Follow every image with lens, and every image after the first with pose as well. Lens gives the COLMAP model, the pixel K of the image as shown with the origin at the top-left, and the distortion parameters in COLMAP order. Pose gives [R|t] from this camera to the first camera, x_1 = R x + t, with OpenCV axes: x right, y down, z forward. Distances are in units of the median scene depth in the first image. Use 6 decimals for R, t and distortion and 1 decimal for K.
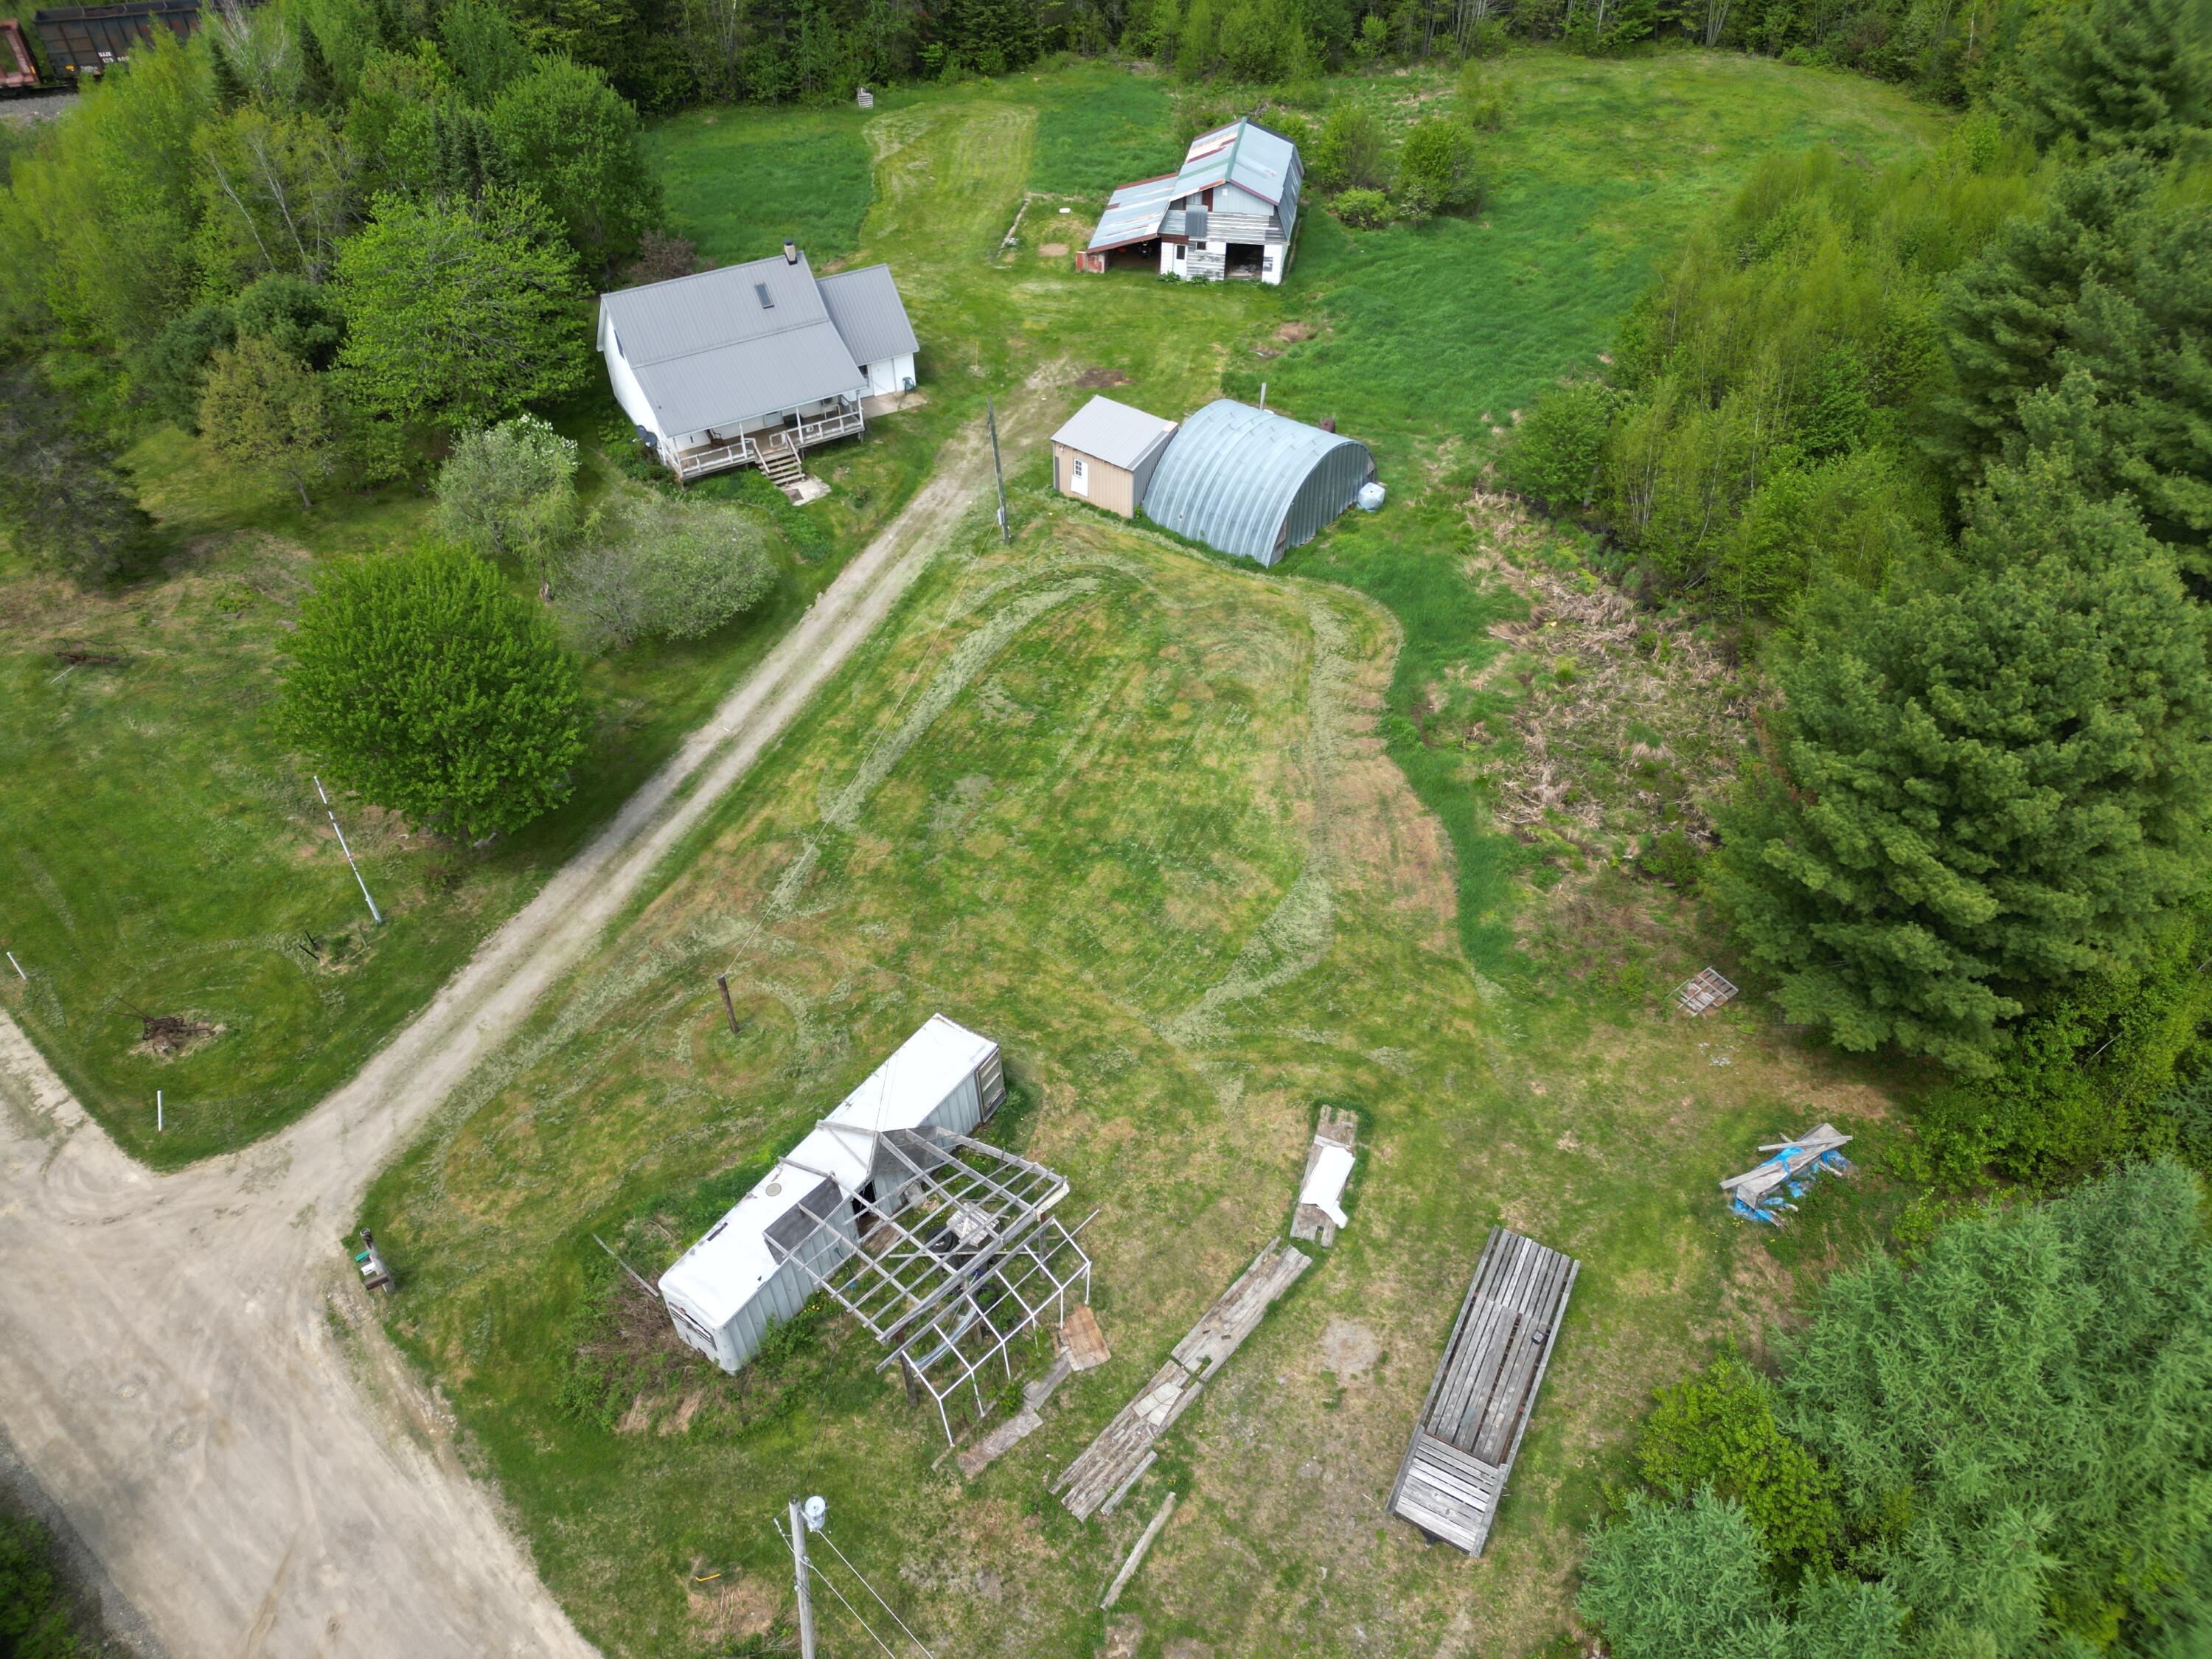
lens RADIAL K [[1540.9, 0, 1107.9], [0, 1540.9, 833.0], [0, 0, 1]] dist [0.087723, -0.086022]
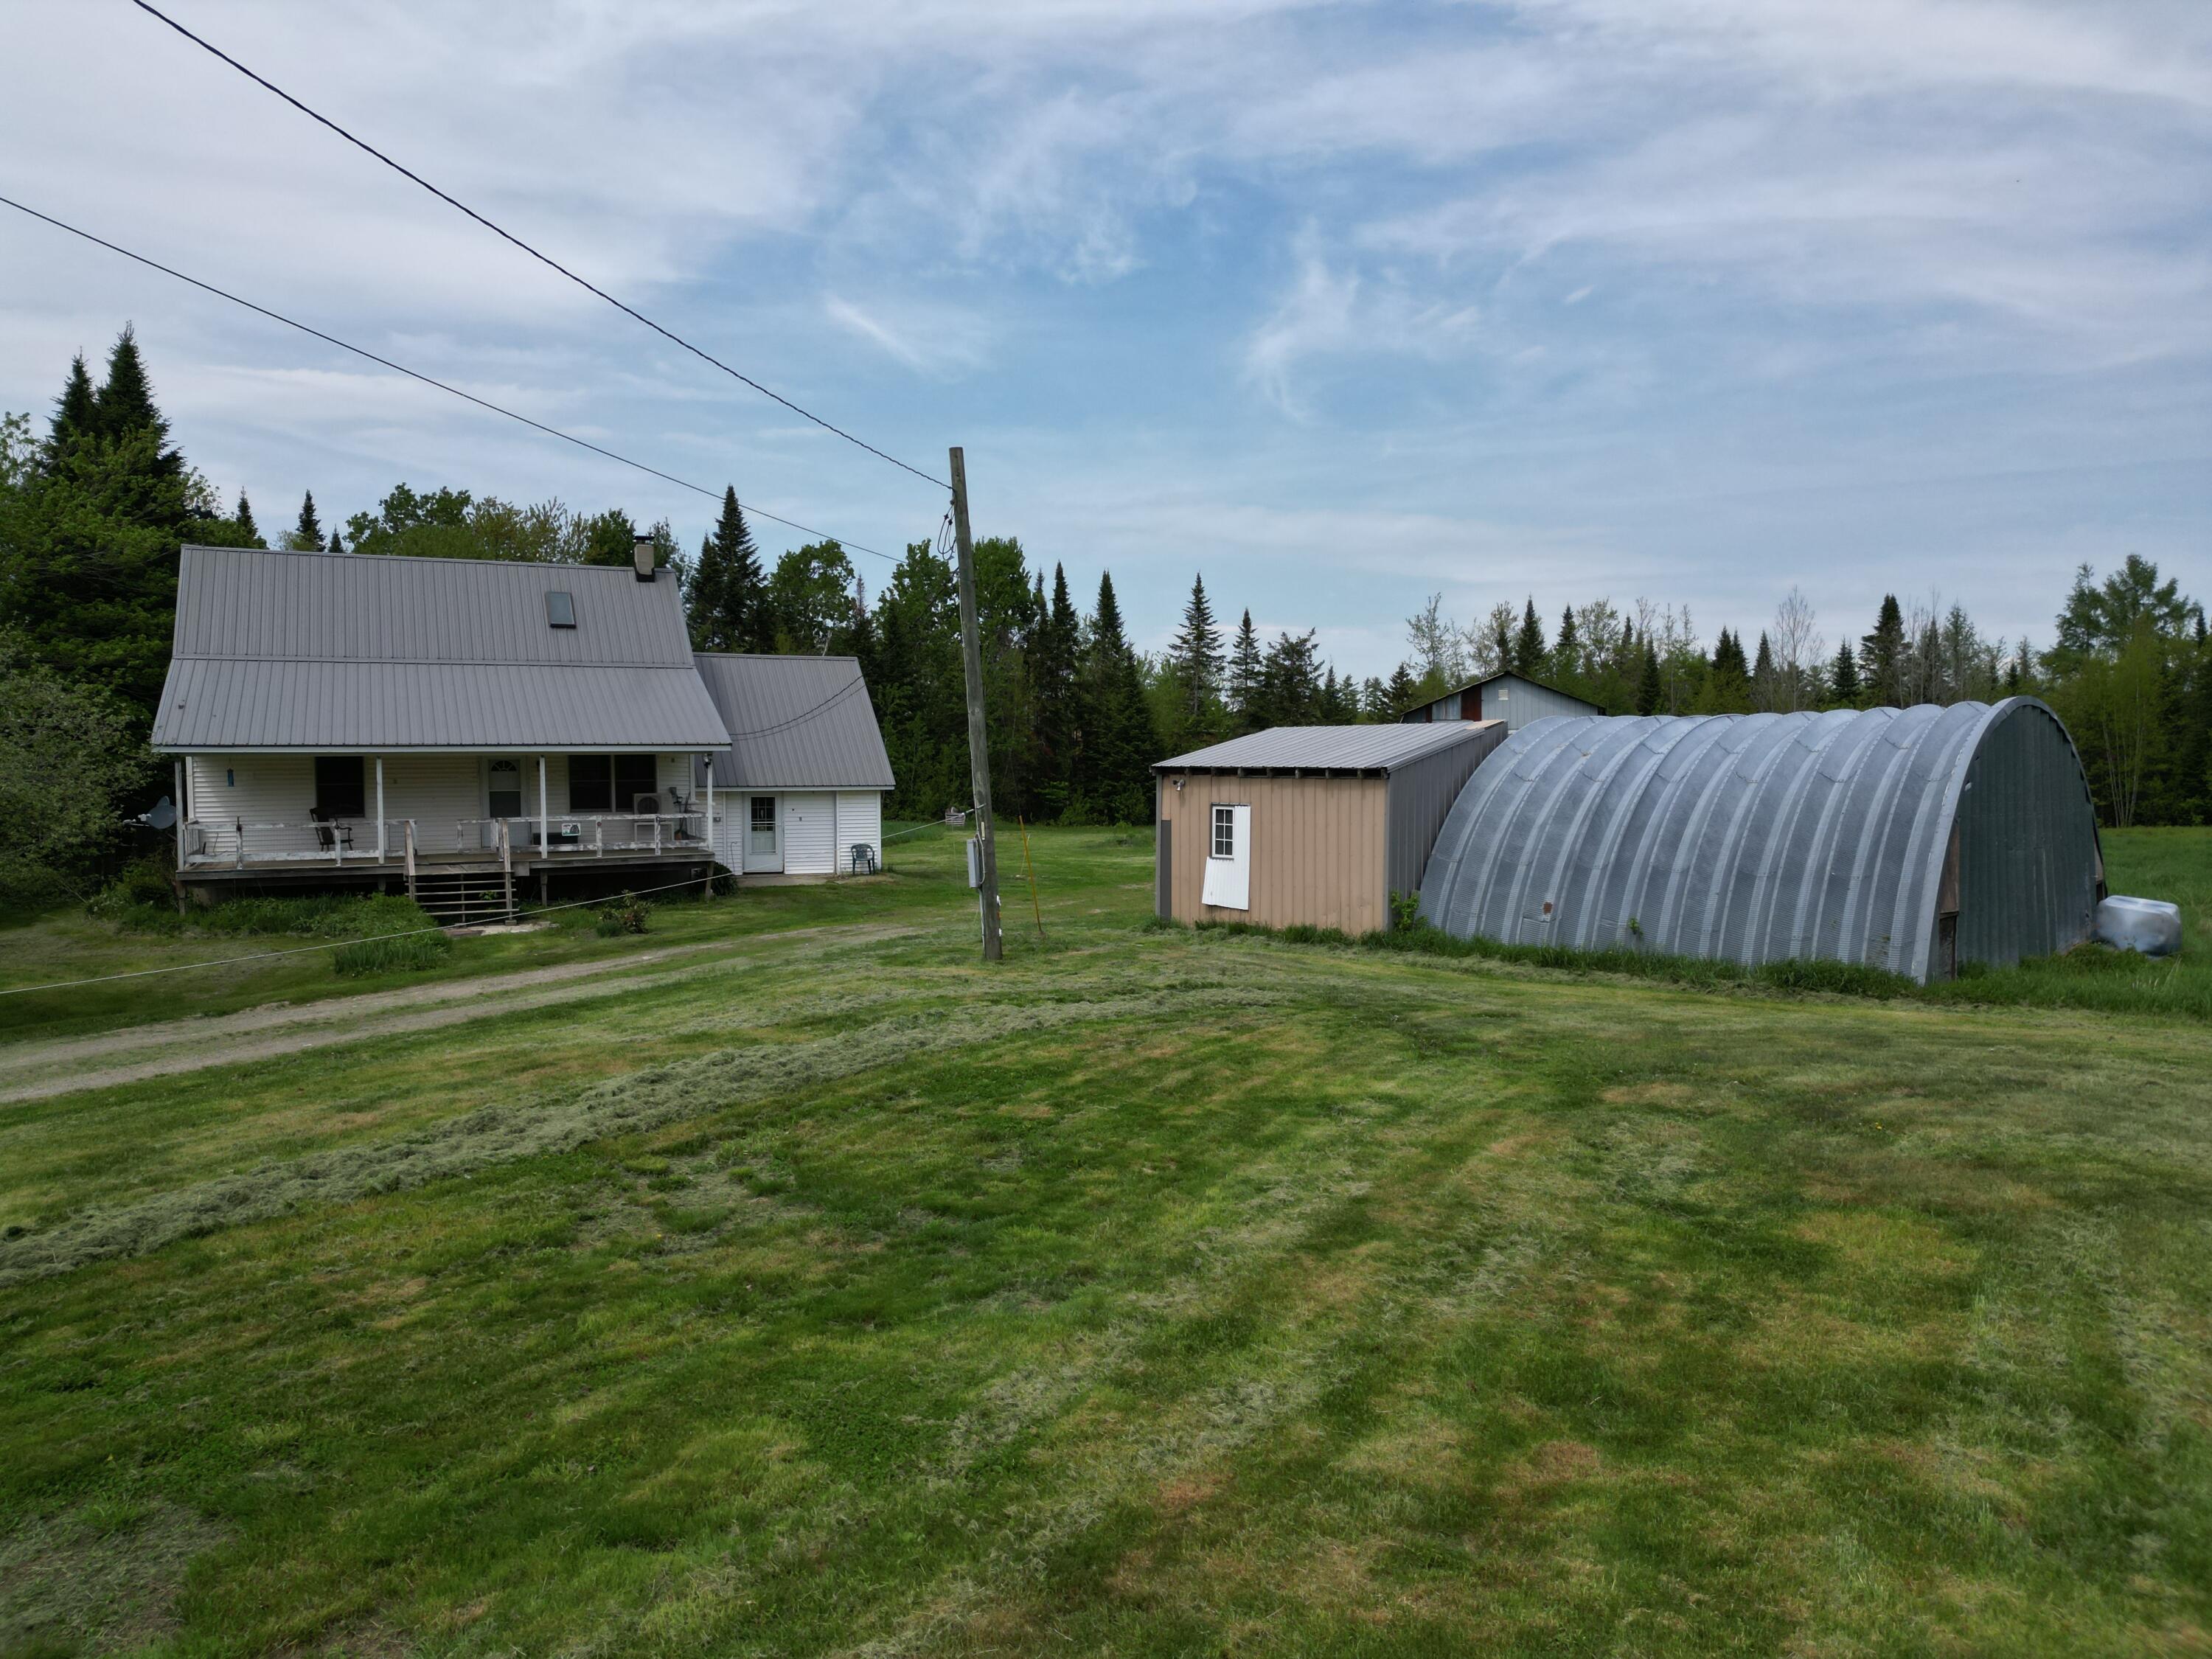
lens RADIAL K [[1540.9, 0, 1106.0], [0, 1540.9, 826.5], [0, 0, 1]] dist [0.087723, -0.086022]
pose [[0.994140, 0.005711, -0.107952, -0.010113], [-0.073813, 0.765437, -0.639263, -0.010774], [0.078980, 0.643485, 0.761373, 0.939000]]
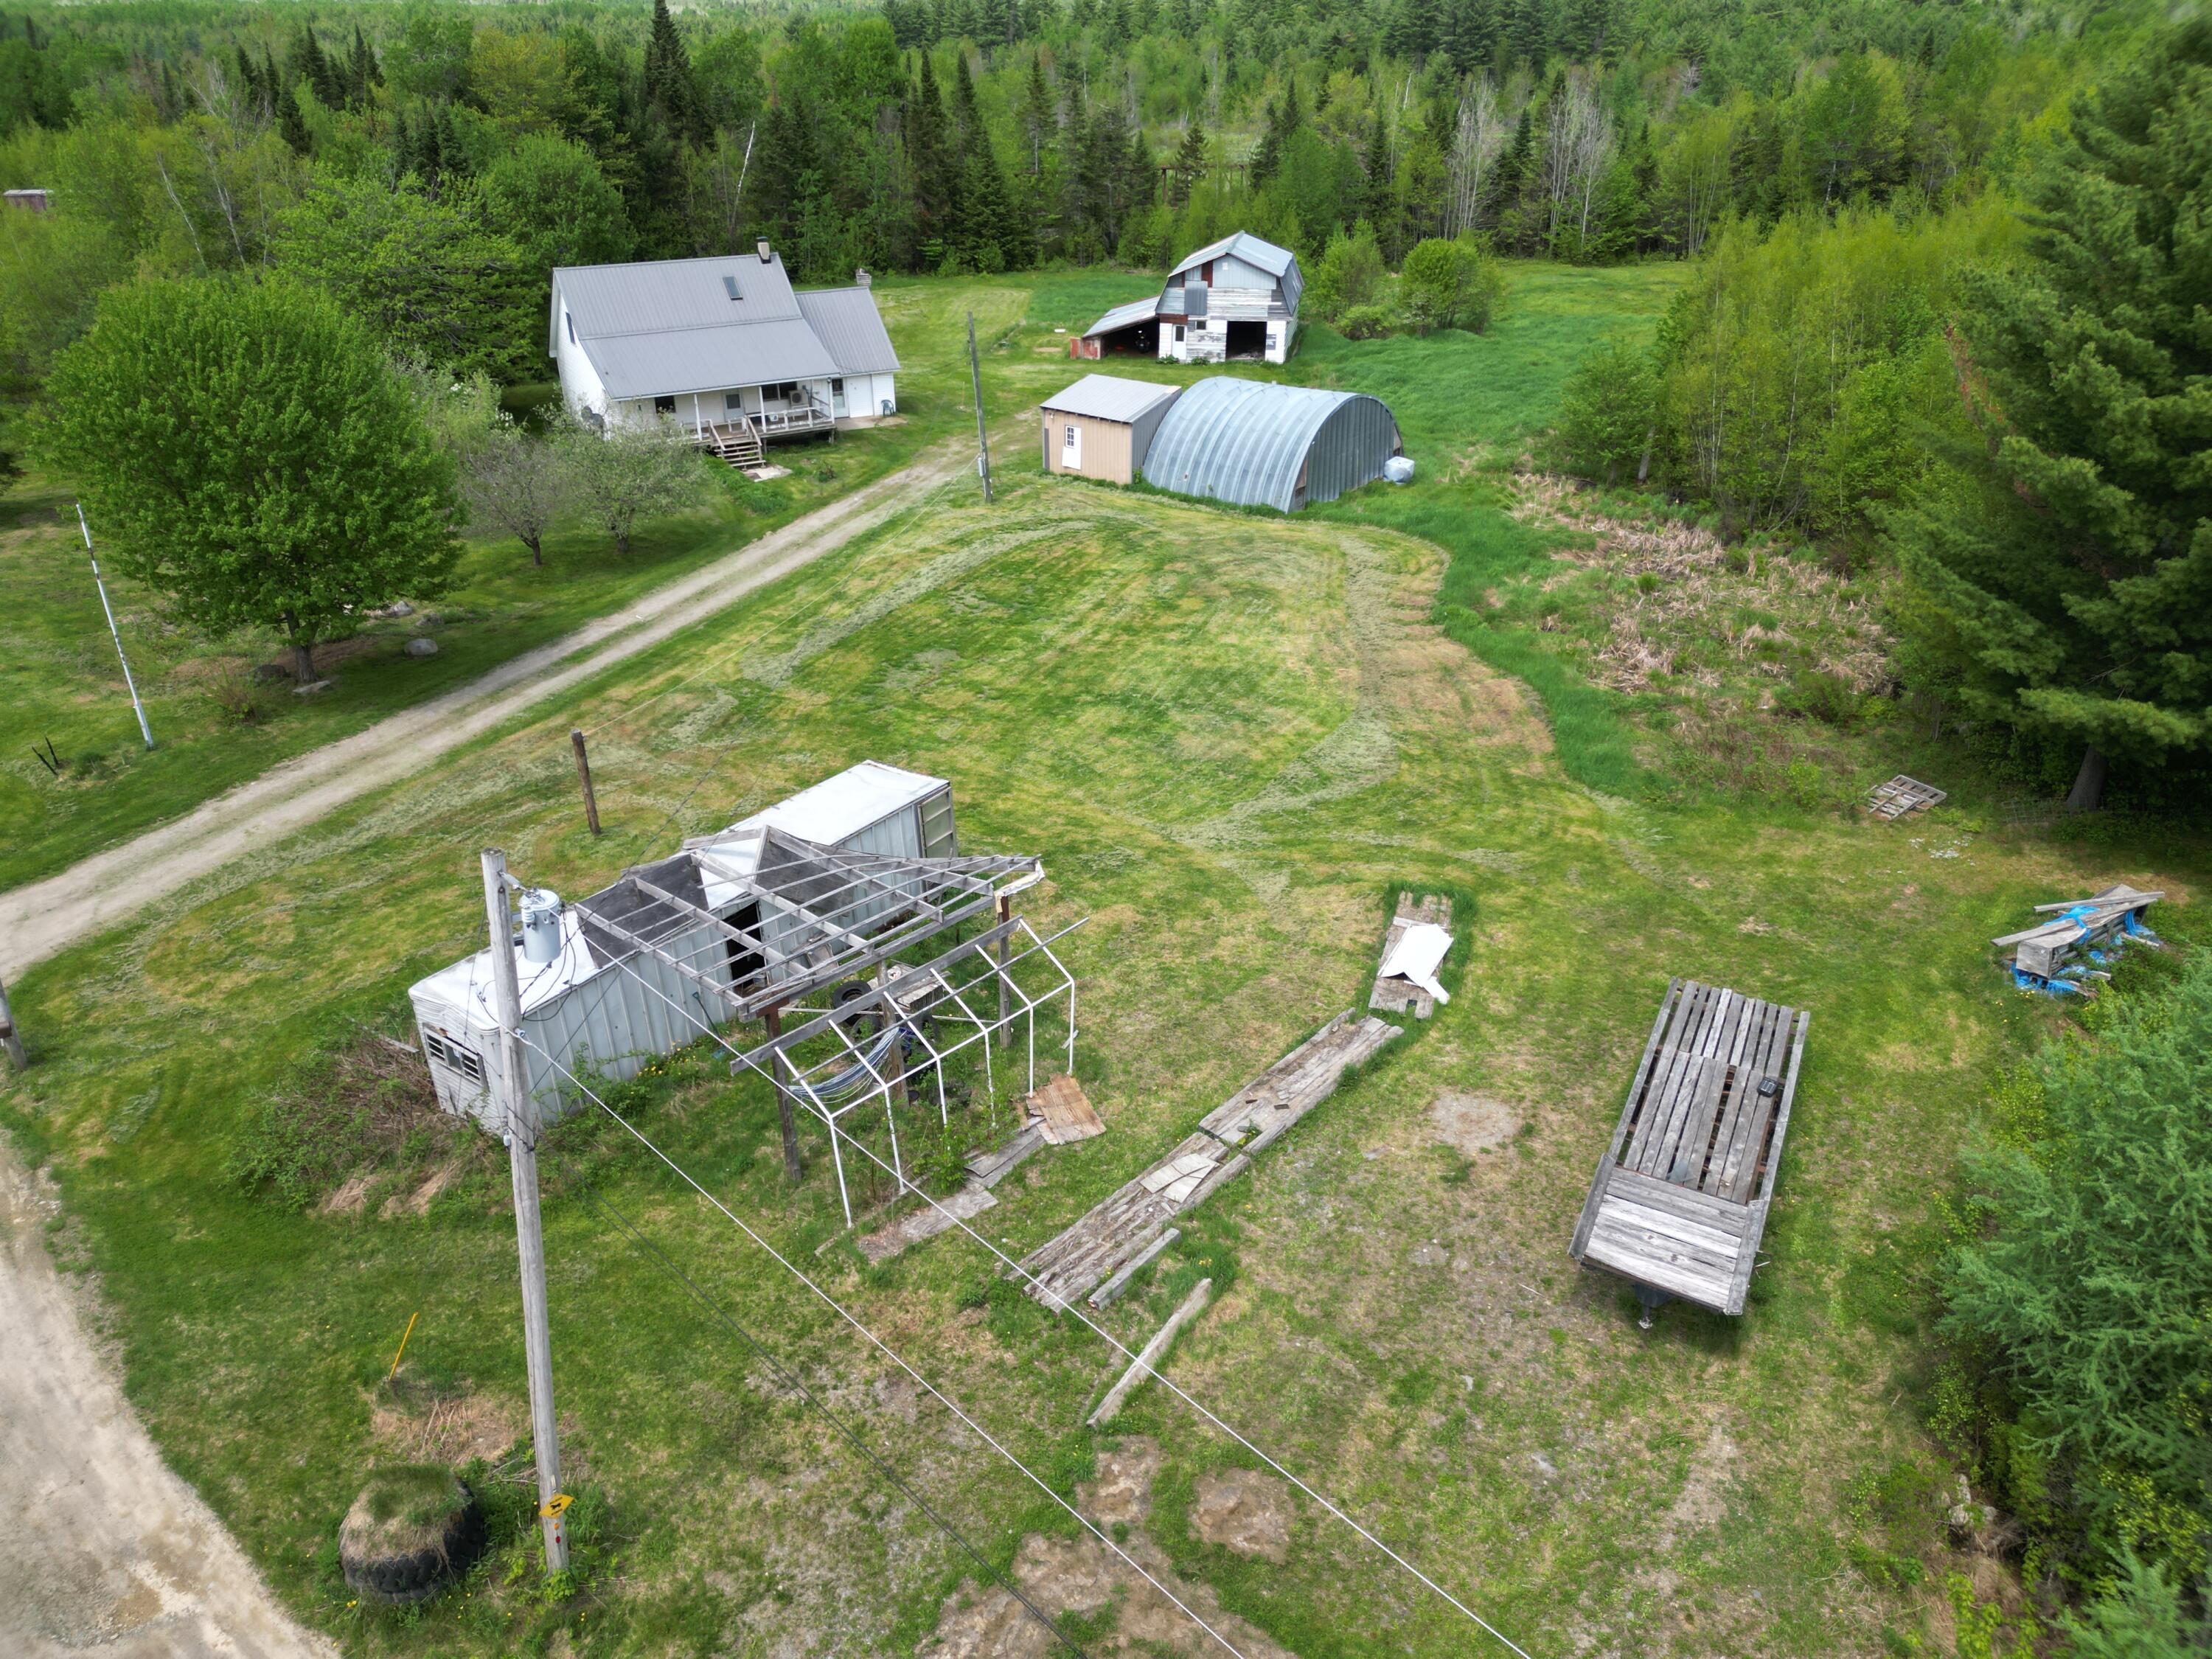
lens RADIAL K [[1540.9, 0, 1108.0], [0, 1540.9, 830.6], [0, 0, 1]] dist [0.087723, -0.086022]
pose [[0.999998, 0.000310, 0.002038, 0.001080], [0.000226, 0.966235, -0.257661, 0.277182], [-0.002049, 0.257661, 0.966233, 0.249965]]
